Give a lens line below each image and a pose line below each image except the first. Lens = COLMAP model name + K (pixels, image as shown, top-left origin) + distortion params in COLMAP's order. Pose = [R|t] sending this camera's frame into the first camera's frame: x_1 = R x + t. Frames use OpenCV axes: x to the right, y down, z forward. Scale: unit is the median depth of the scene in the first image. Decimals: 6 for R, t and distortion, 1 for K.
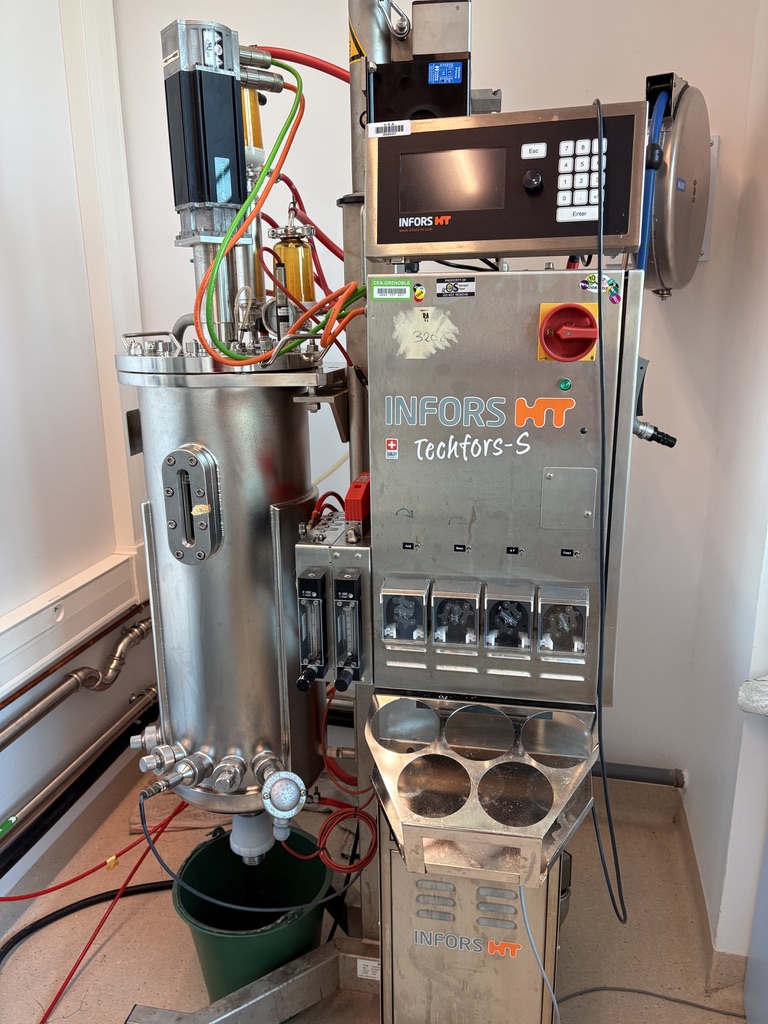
lens RADIAL K [[767.3, 0, 392.0], [0, 767.3, 515.5], [0, 0, 1]] dist [0.046732, -0.004748]
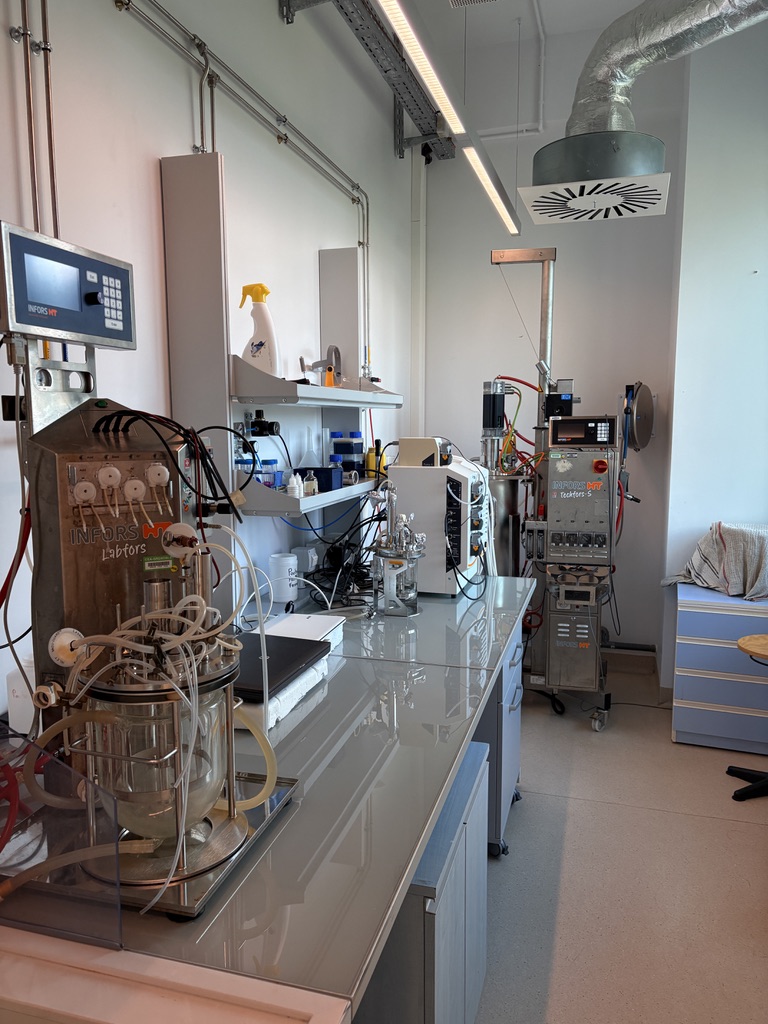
lens RADIAL K [[767.3, 0, 375.7], [0, 767.3, 511.9], [0, 0, 1]] dist [0.046732, -0.004748]
pose [[0.996442, 0.018953, -0.082120, -0.599025], [-0.030739, 0.988992, -0.144742, 0.608784], [0.078472, 0.146751, 0.986056, -2.986067]]
